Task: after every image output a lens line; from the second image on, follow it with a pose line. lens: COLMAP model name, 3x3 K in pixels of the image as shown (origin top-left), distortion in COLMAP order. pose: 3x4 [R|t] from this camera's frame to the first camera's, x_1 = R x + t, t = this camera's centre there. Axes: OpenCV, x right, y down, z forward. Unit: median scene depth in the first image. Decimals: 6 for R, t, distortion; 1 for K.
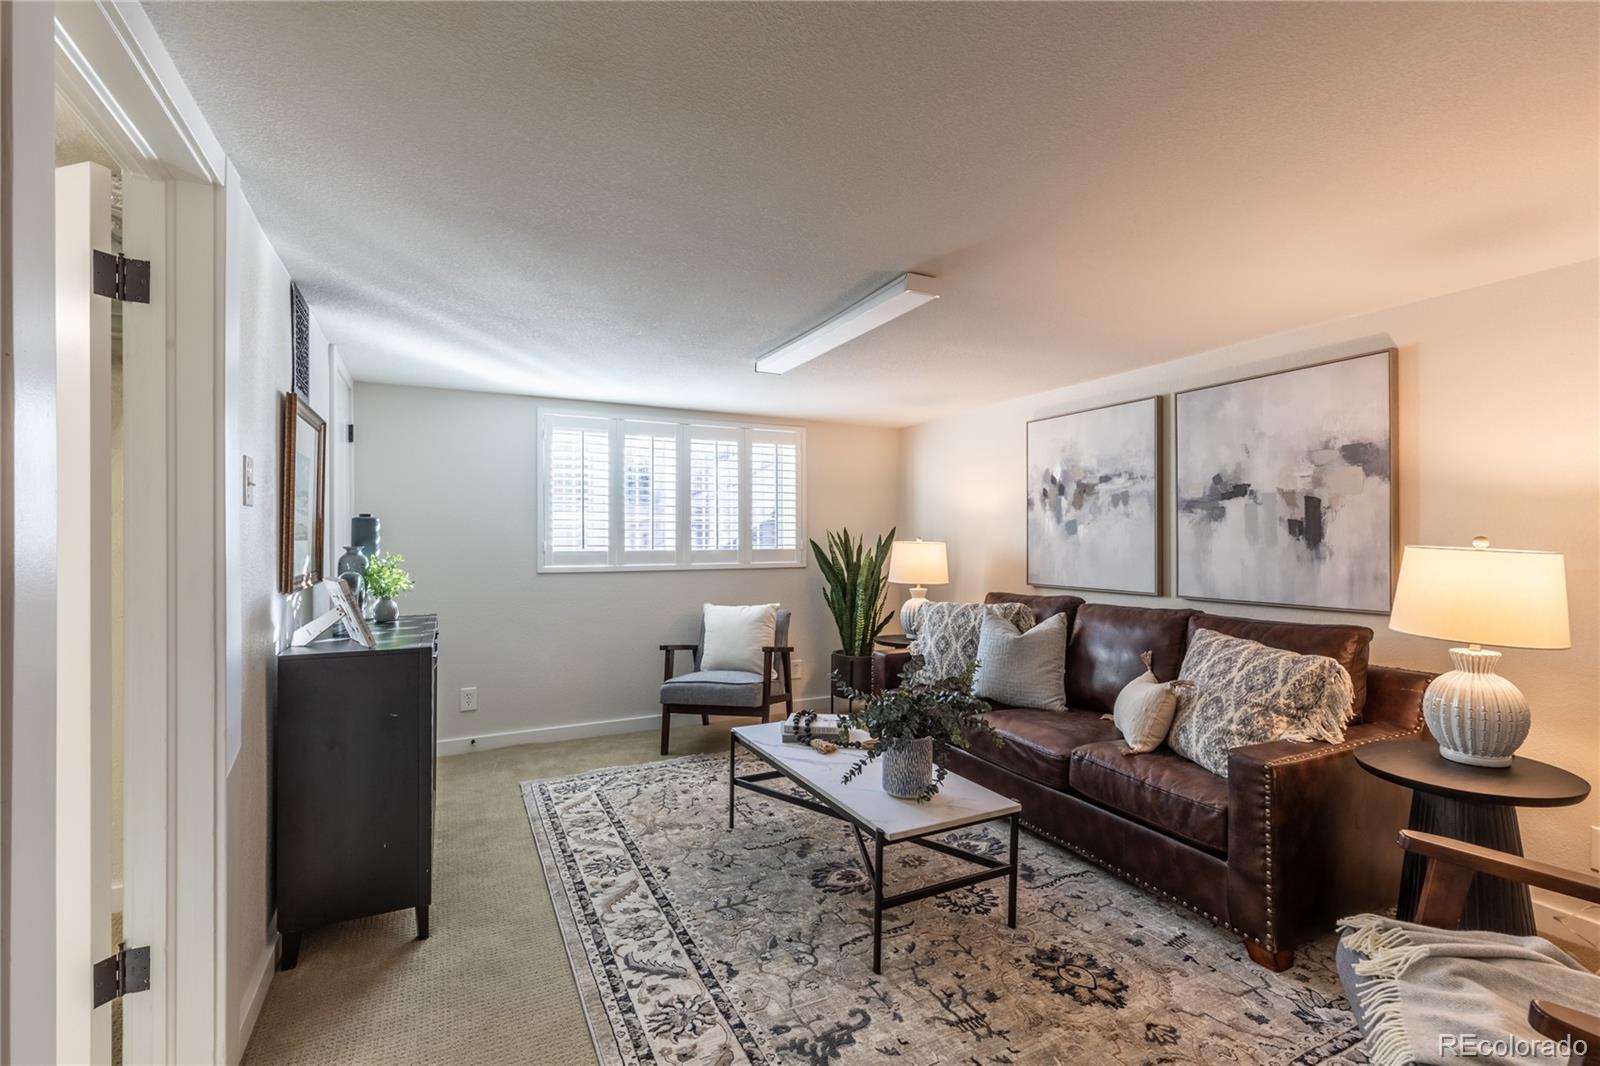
lens RADIAL K [[722.7, 0, 808.0], [0, 722.7, 533.1], [0, 0, 1]] dist [0.012873, -0.002350]
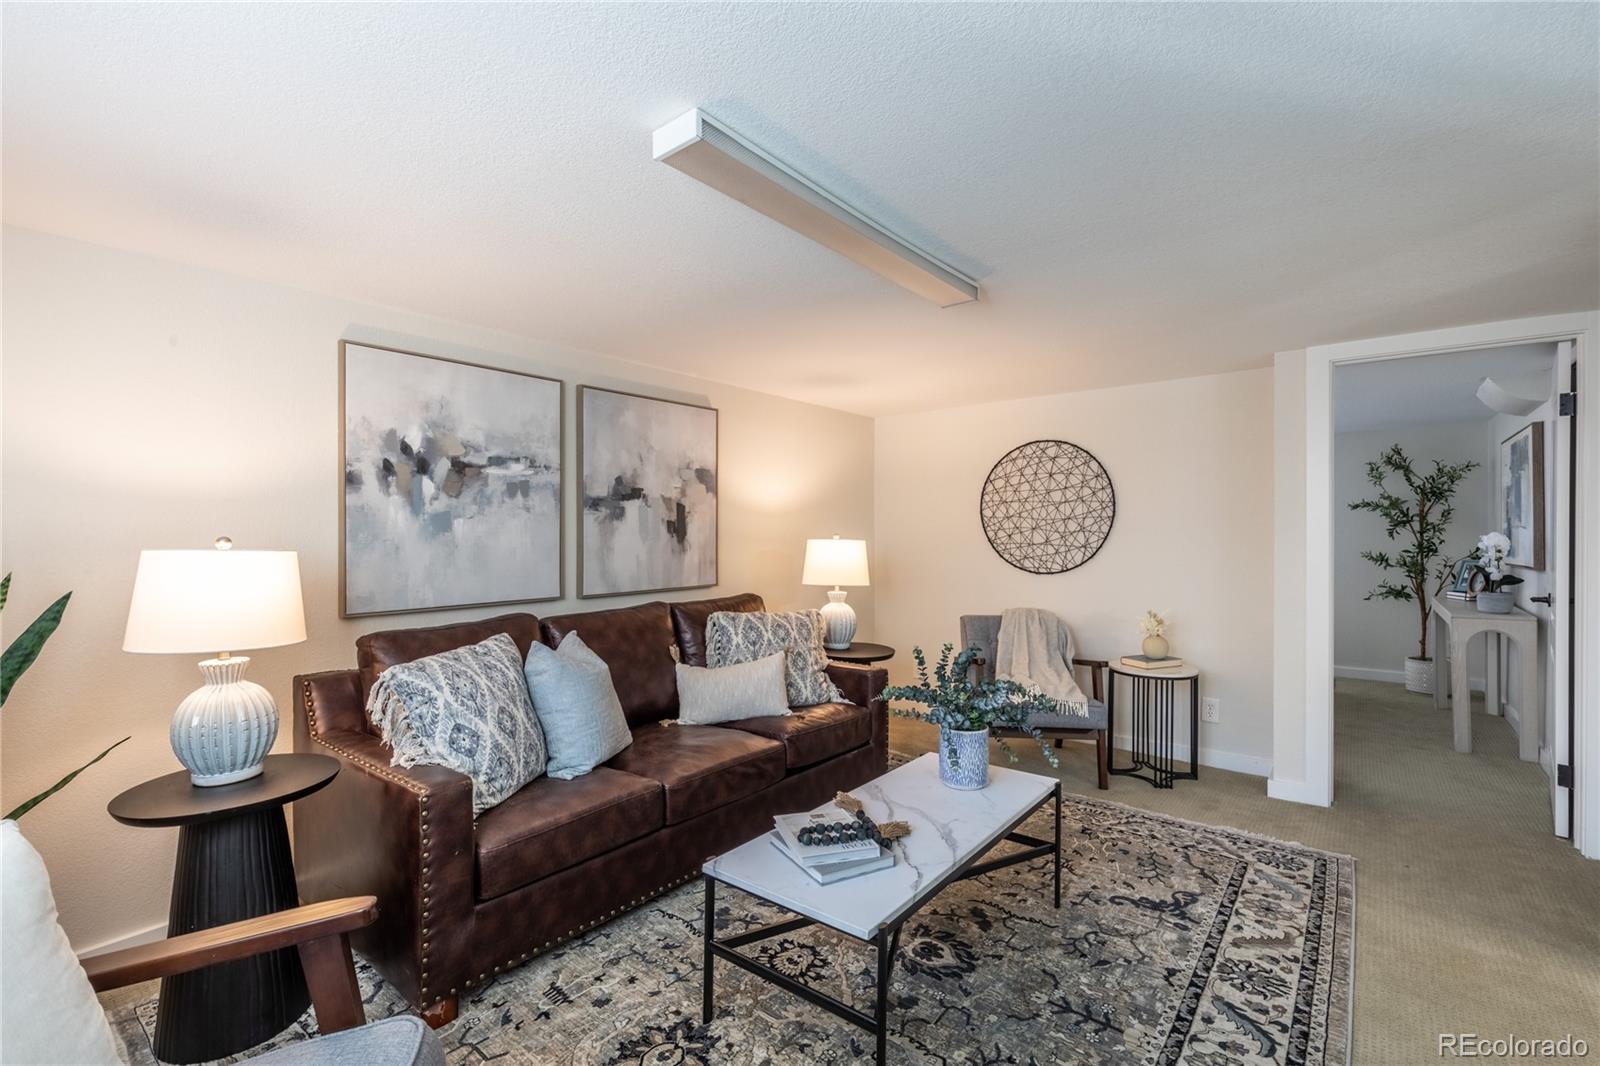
lens RADIAL K [[722.7, 0, 808.7], [0, 722.7, 531.4], [0, 0, 1]] dist [0.012873, -0.002350]
pose [[-0.427131, 0.007823, 0.904156, -0.574771], [0.003137, 0.999969, -0.007171, 0.009570], [-0.904184, -0.000227, -0.427143, 1.354384]]
